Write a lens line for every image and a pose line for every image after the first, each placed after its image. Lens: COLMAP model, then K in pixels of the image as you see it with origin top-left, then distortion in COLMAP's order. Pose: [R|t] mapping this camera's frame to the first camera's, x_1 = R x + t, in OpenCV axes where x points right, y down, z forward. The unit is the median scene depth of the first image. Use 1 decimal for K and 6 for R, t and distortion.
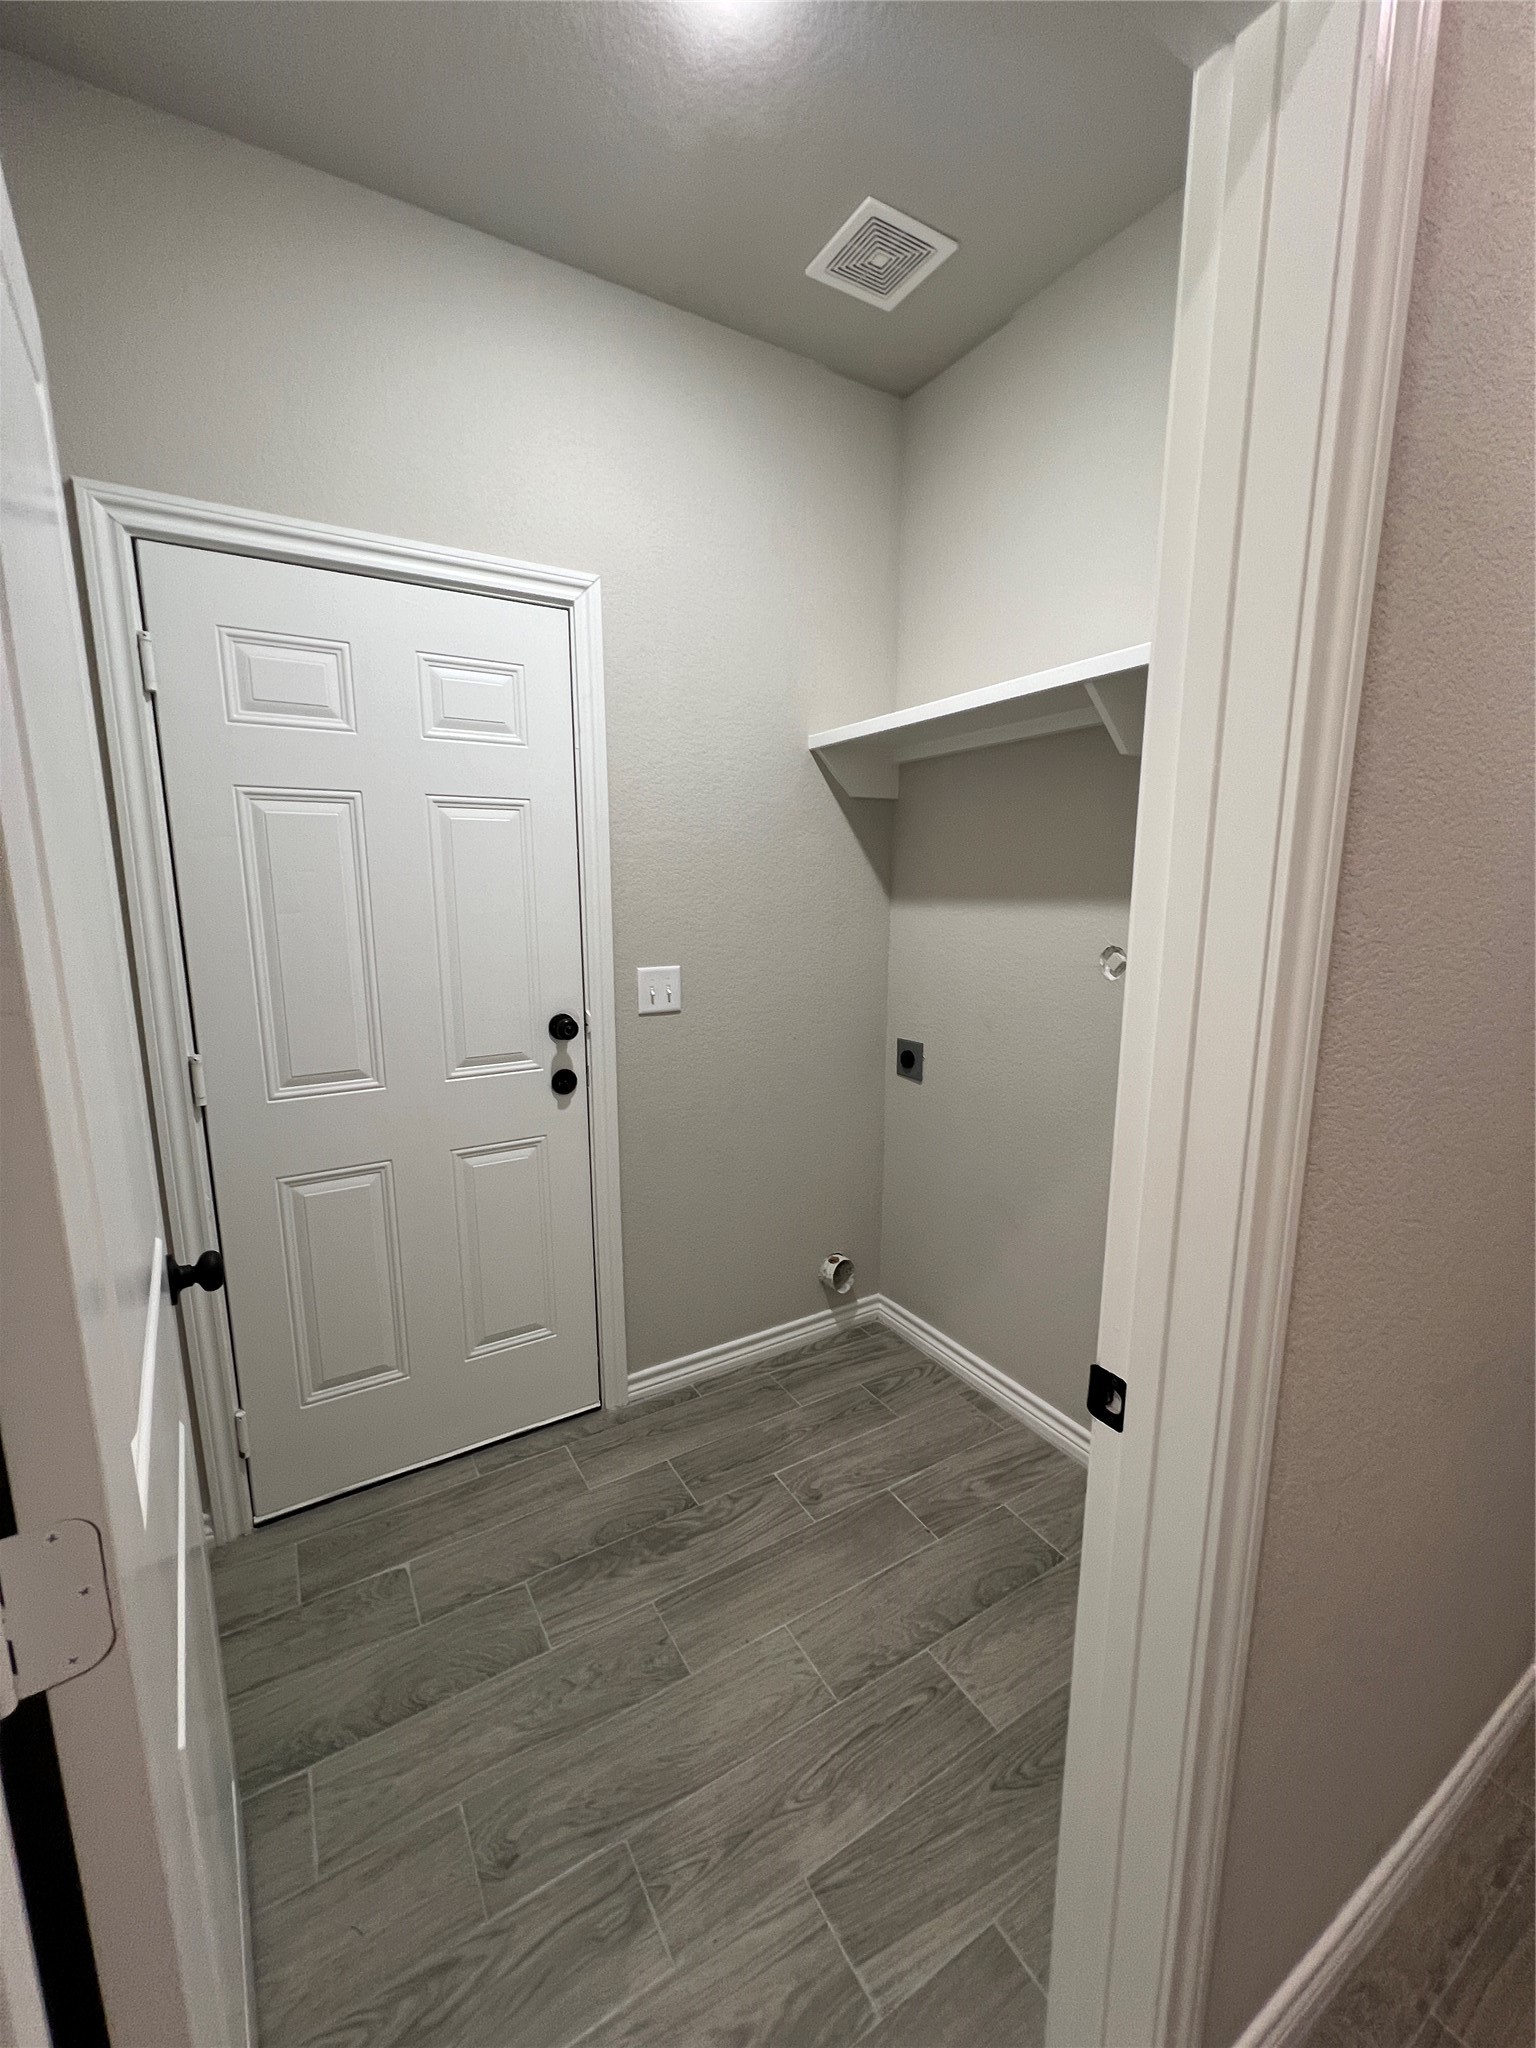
lens RADIAL K [[827.4, 0, 768.5], [0, 827.4, 1025.0], [0, 0, 1]] dist [0.001730, 0.000119]
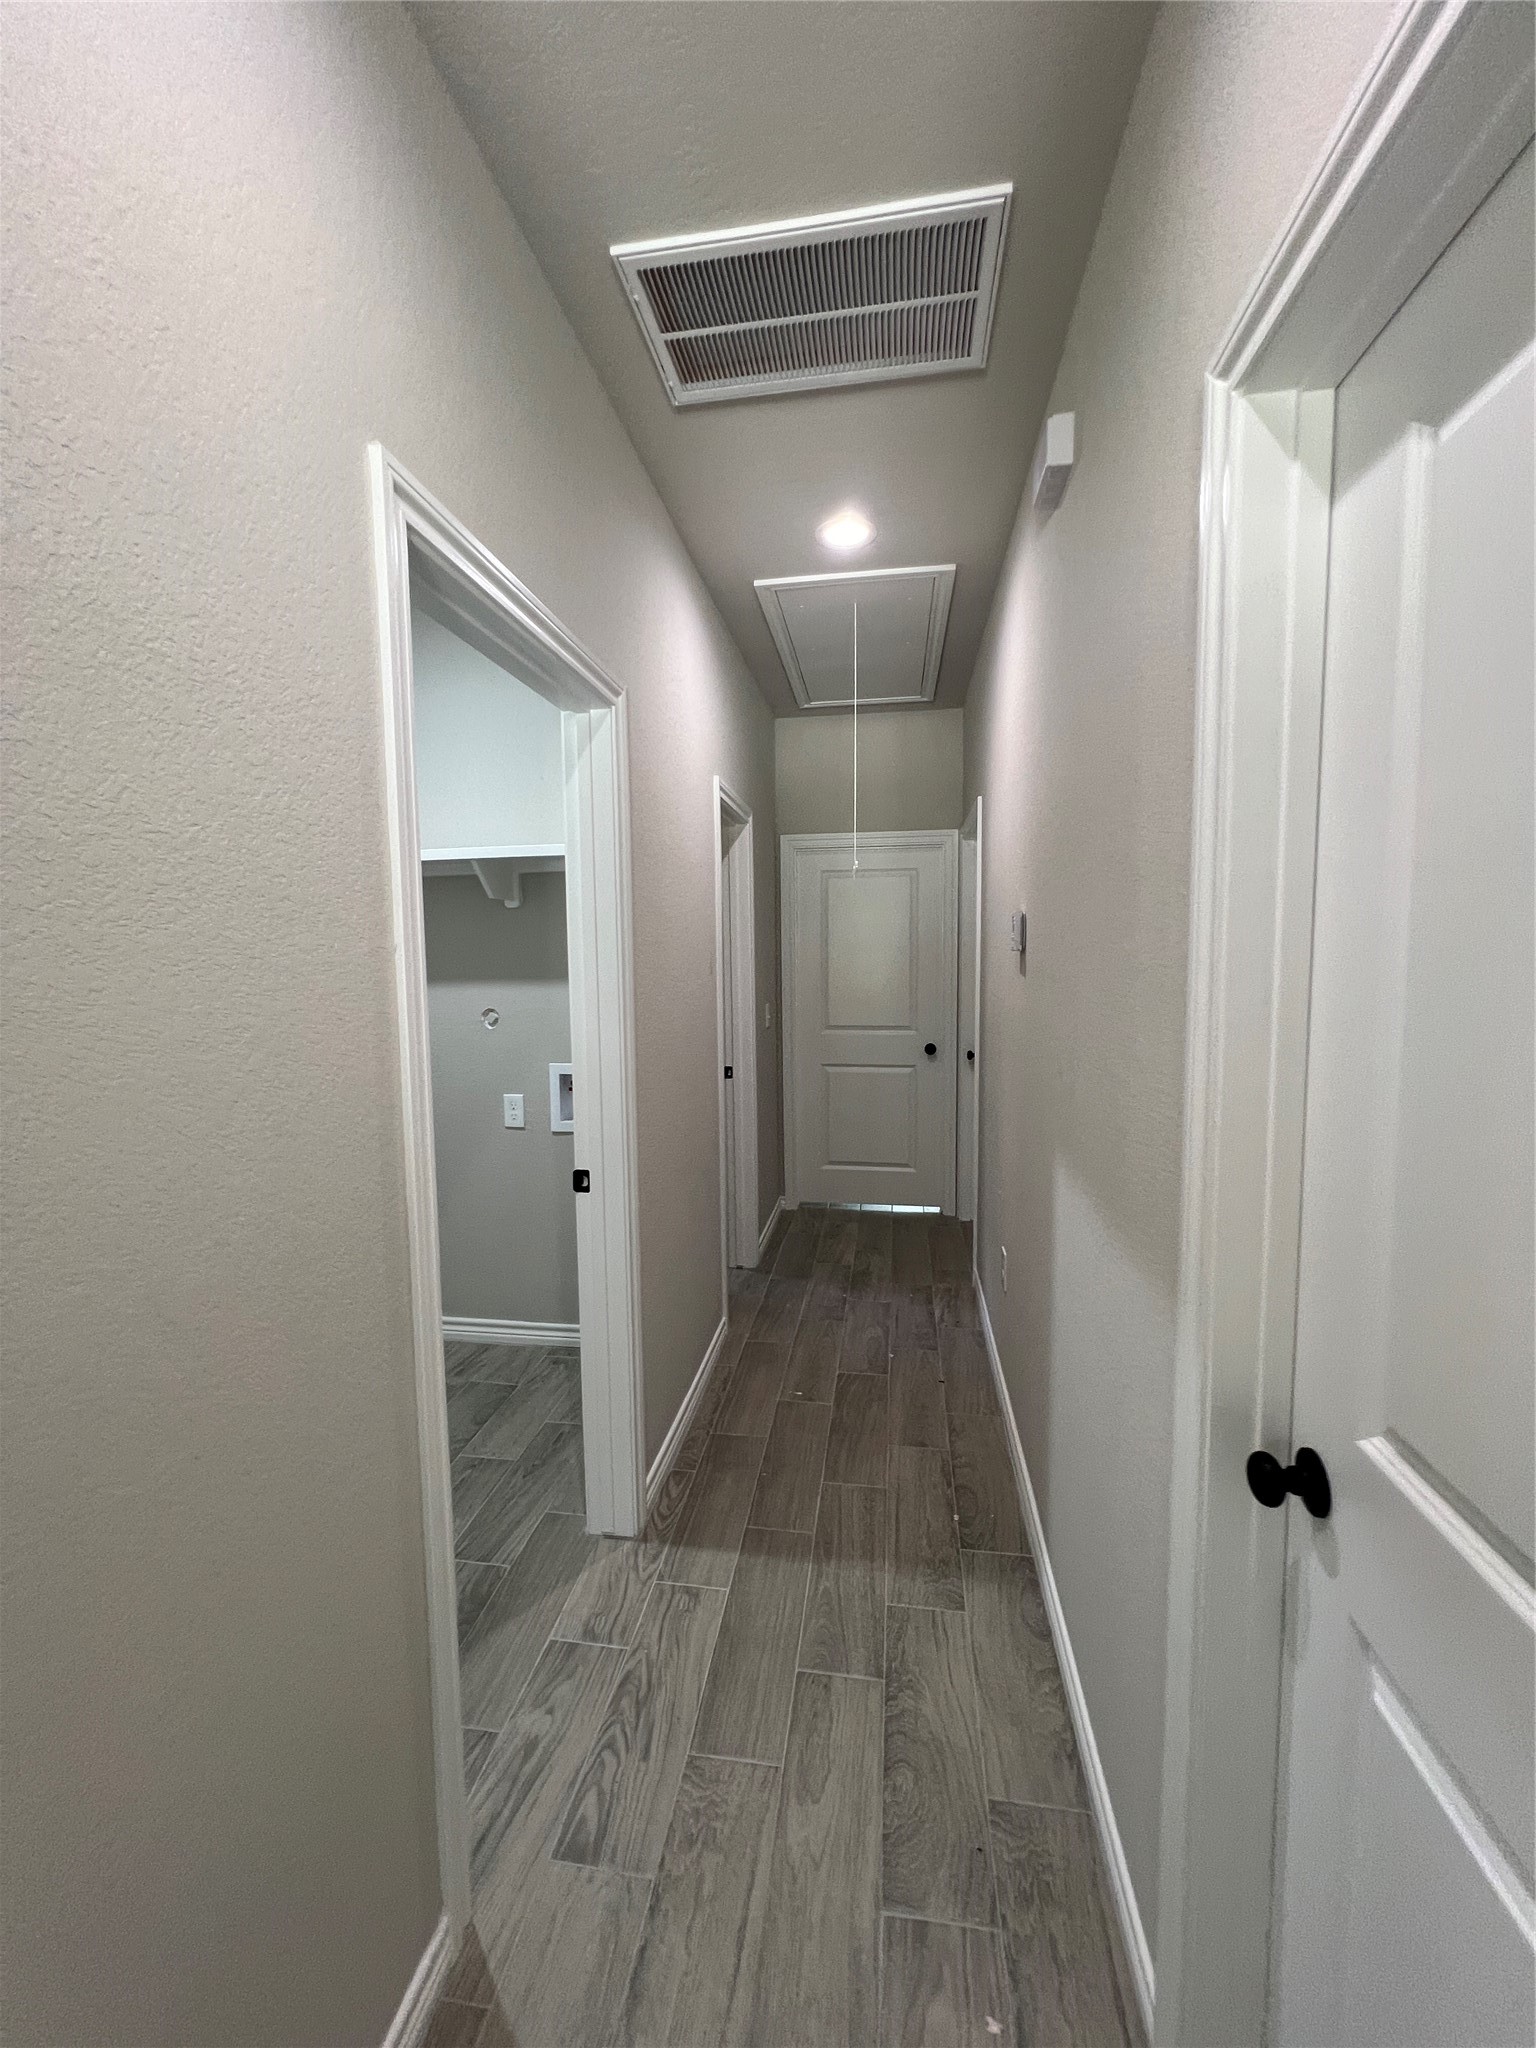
lens RADIAL K [[833.5, 0, 769.1], [0, 833.5, 1026.1], [0, 0, 1]] dist [0.004738, -0.000798]
pose [[0.645801, -0.073728, 0.759937, -0.625701], [0.145849, 0.988911, -0.028001, 0.085919], [-0.749445, 0.128919, 0.649393, -0.626656]]
